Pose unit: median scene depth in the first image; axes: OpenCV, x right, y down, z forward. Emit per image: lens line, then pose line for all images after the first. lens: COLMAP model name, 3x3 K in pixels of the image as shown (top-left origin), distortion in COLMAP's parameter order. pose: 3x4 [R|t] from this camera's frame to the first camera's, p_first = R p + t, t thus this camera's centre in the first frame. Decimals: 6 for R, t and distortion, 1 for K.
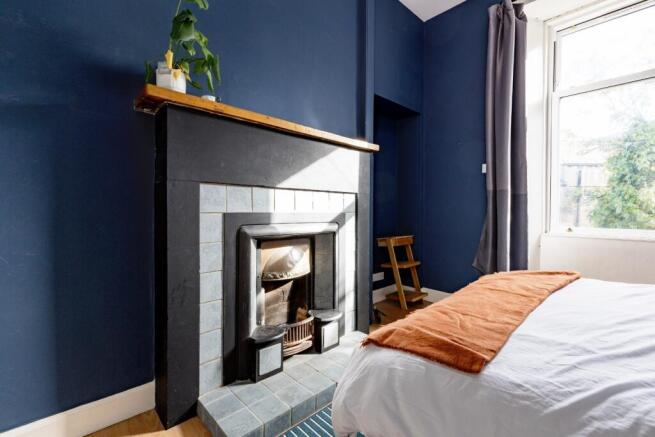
lens RADIAL K [[299.2, 0, 327.0], [0, 299.2, 212.3], [0, 0, 1]] dist [0.003872, 0.000393]
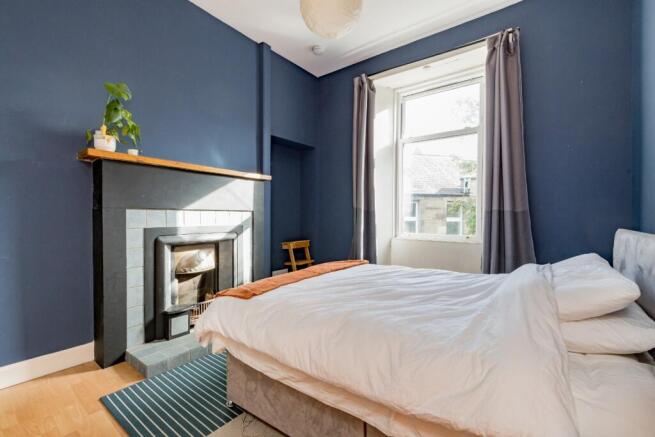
lens RADIAL K [[294.8, 0, 327.5], [0, 294.8, 218.5], [0, 0, 1]] dist [-0.000046, 0.000041]
pose [[0.984635, -0.003980, 0.174582, 0.274869], [0.003198, 0.999984, 0.004760, -0.045227], [-0.174598, -0.004129, 0.984631, -0.560855]]
